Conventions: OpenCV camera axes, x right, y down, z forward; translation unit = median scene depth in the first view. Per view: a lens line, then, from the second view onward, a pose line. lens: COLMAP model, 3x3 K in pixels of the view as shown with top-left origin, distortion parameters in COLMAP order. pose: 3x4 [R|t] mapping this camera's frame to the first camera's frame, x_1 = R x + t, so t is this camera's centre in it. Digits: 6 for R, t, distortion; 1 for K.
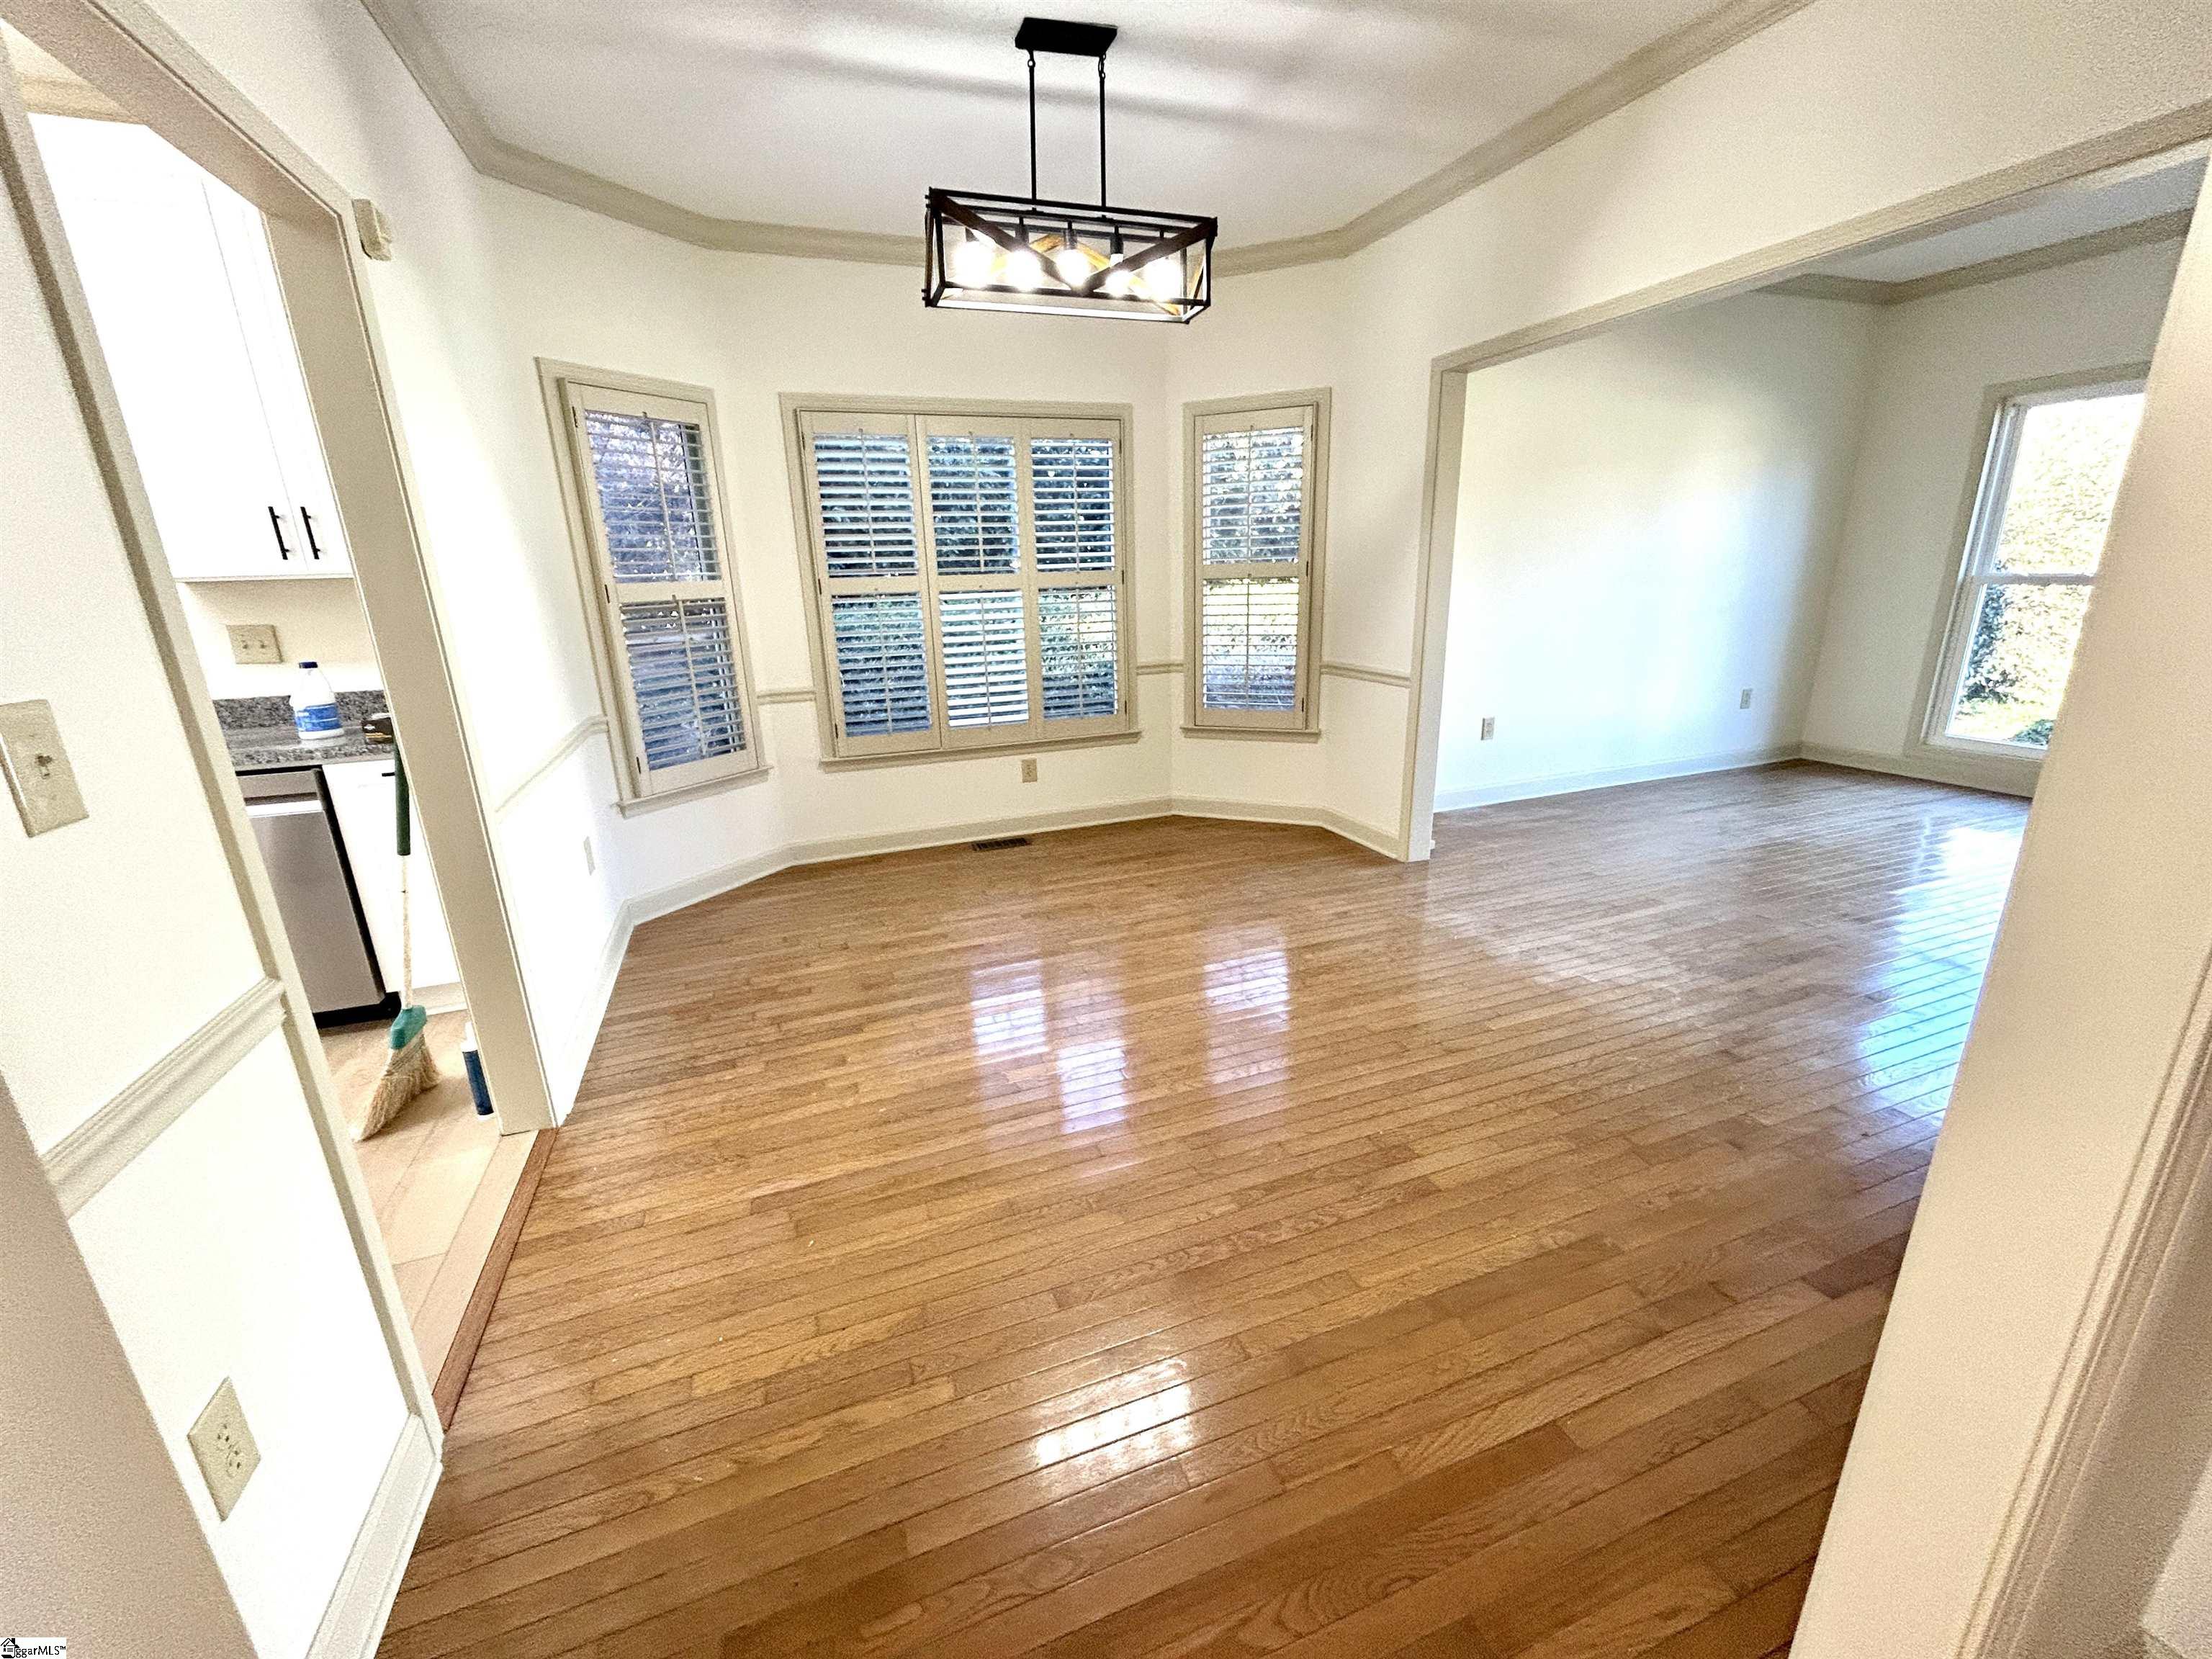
lens RADIAL K [[887.9, 0, 1106.0], [0, 887.9, 829.5], [0, 0, 1]] dist [-0.000153, -0.000045]
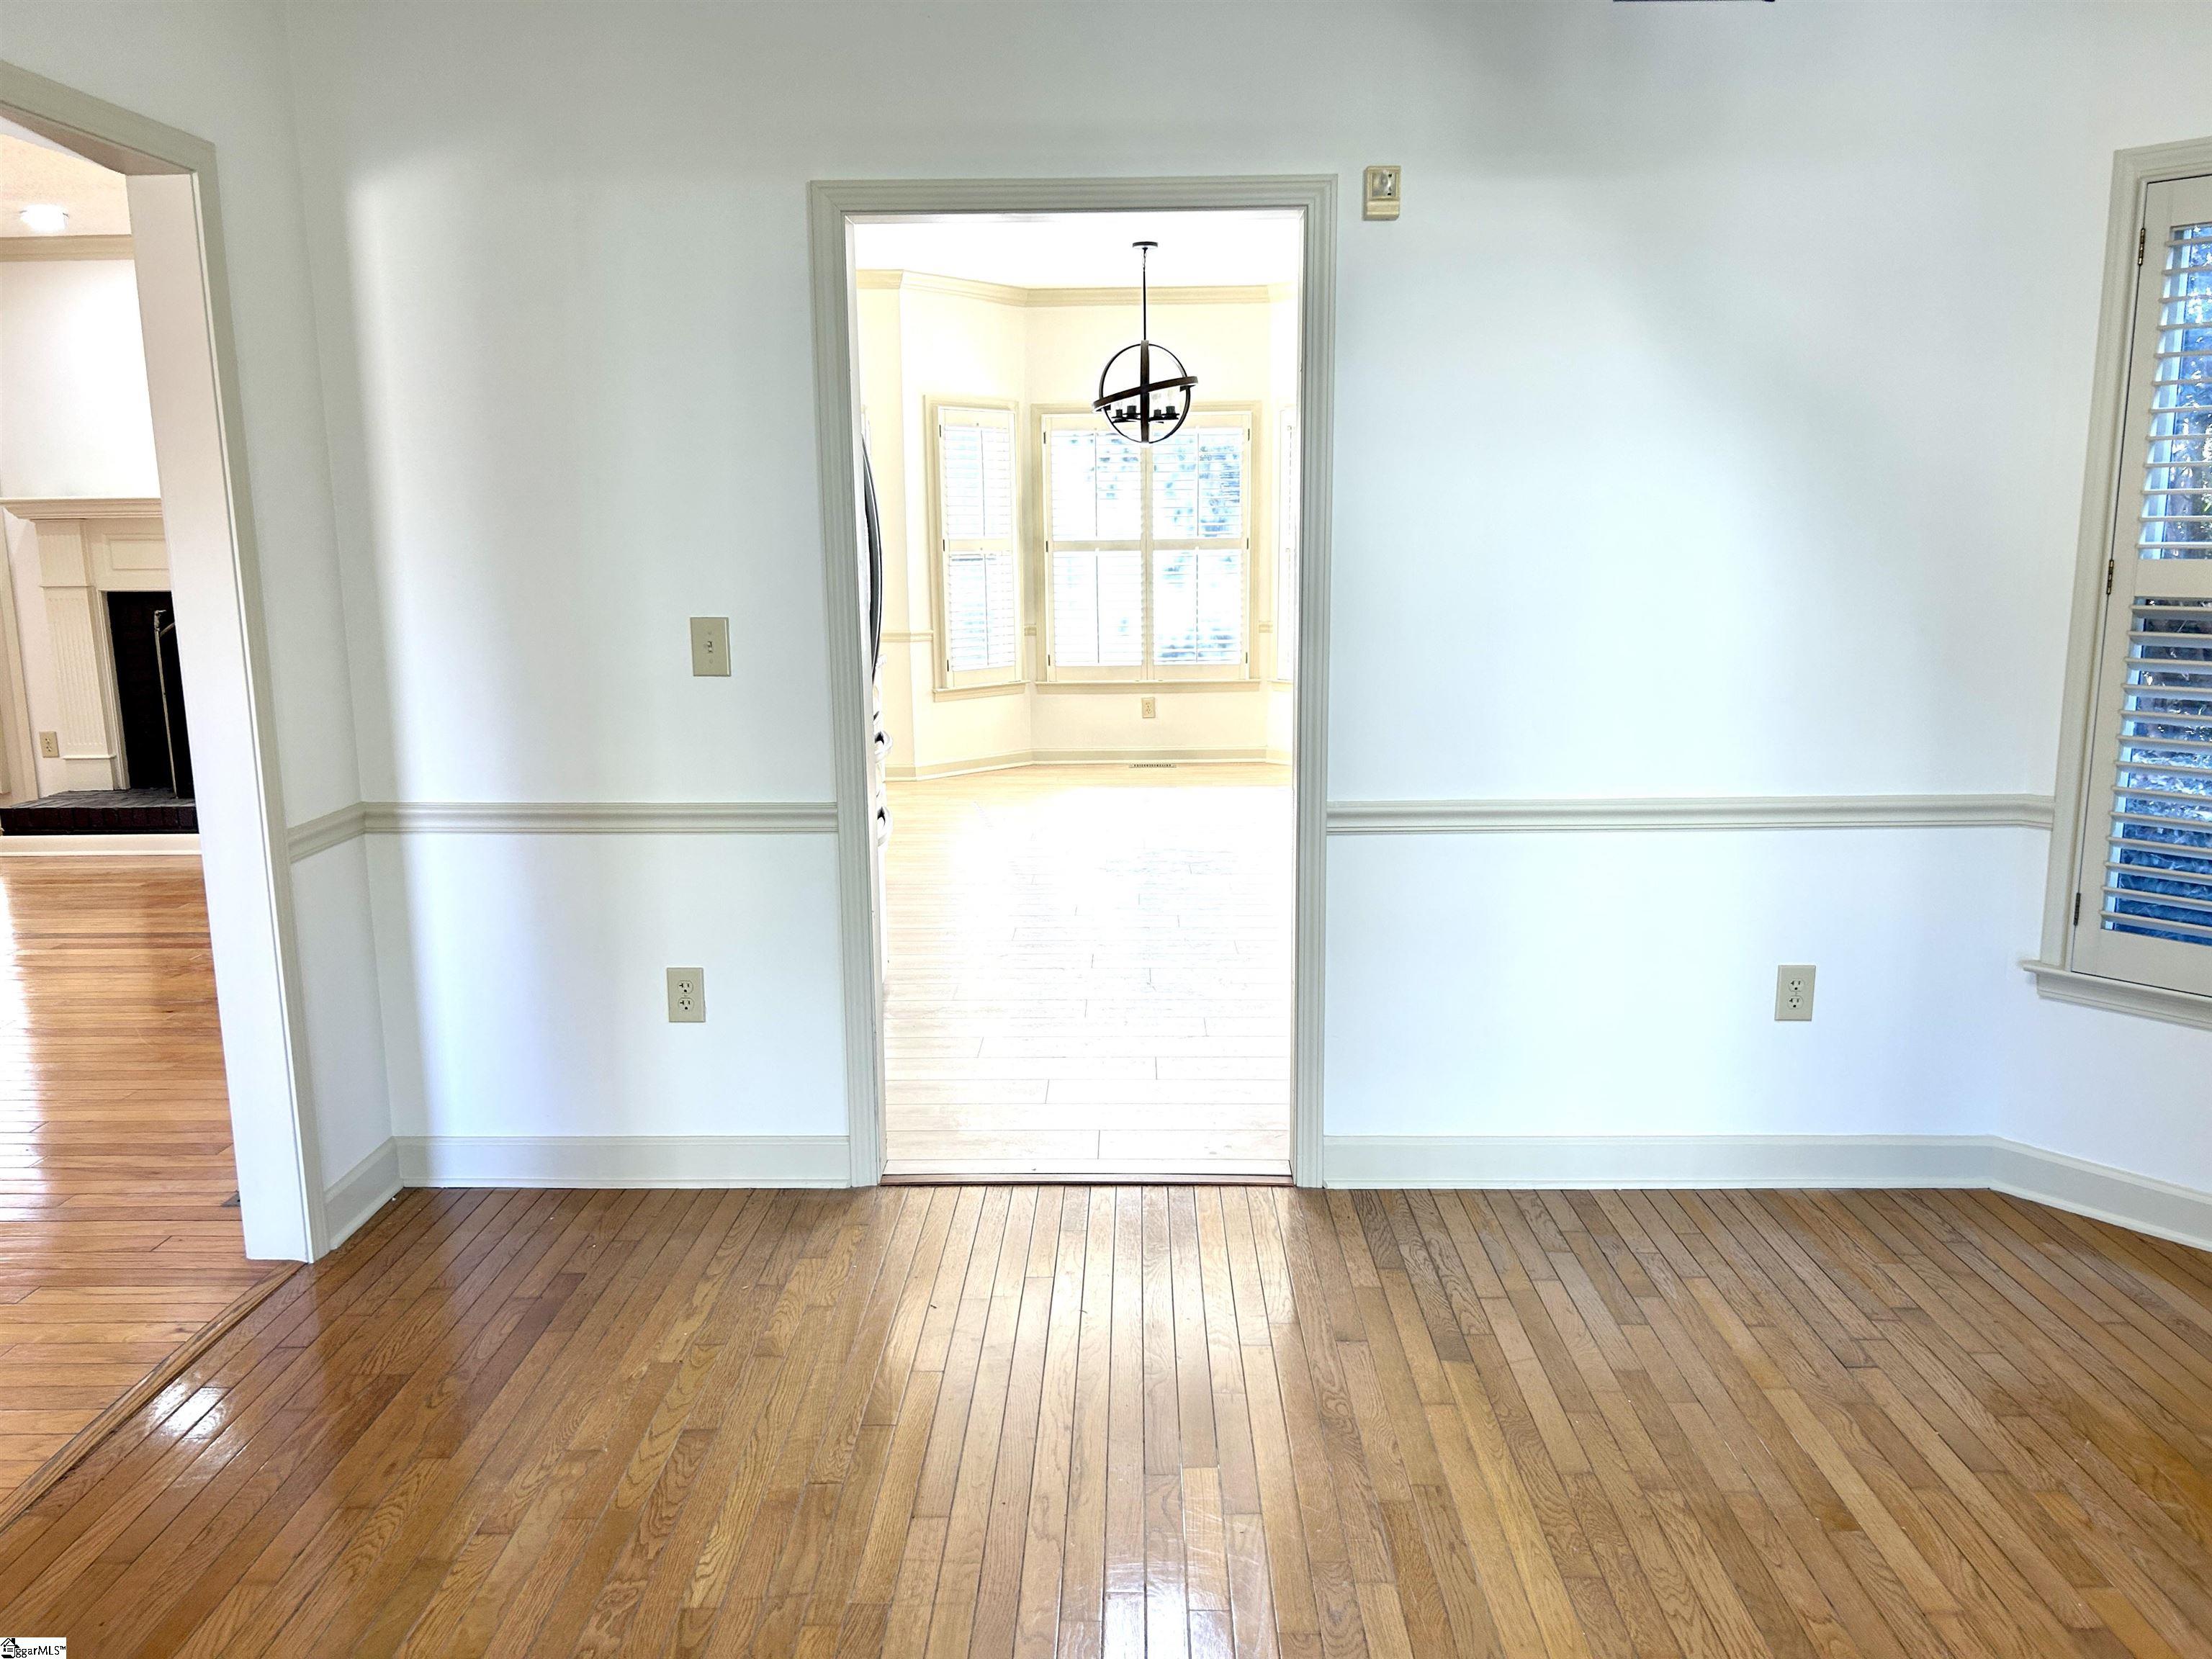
lens RADIAL K [[1631.1, 0, 1106.0], [0, 1631.1, 829.5], [0, 0, 1]] dist [-0.006890, -0.002397]
pose [[-0.367386, 0.191551, -0.910130, 0.607233], [-0.249177, 0.922517, 0.294742, -0.297288], [0.896068, 0.335068, -0.291189, 0.905327]]
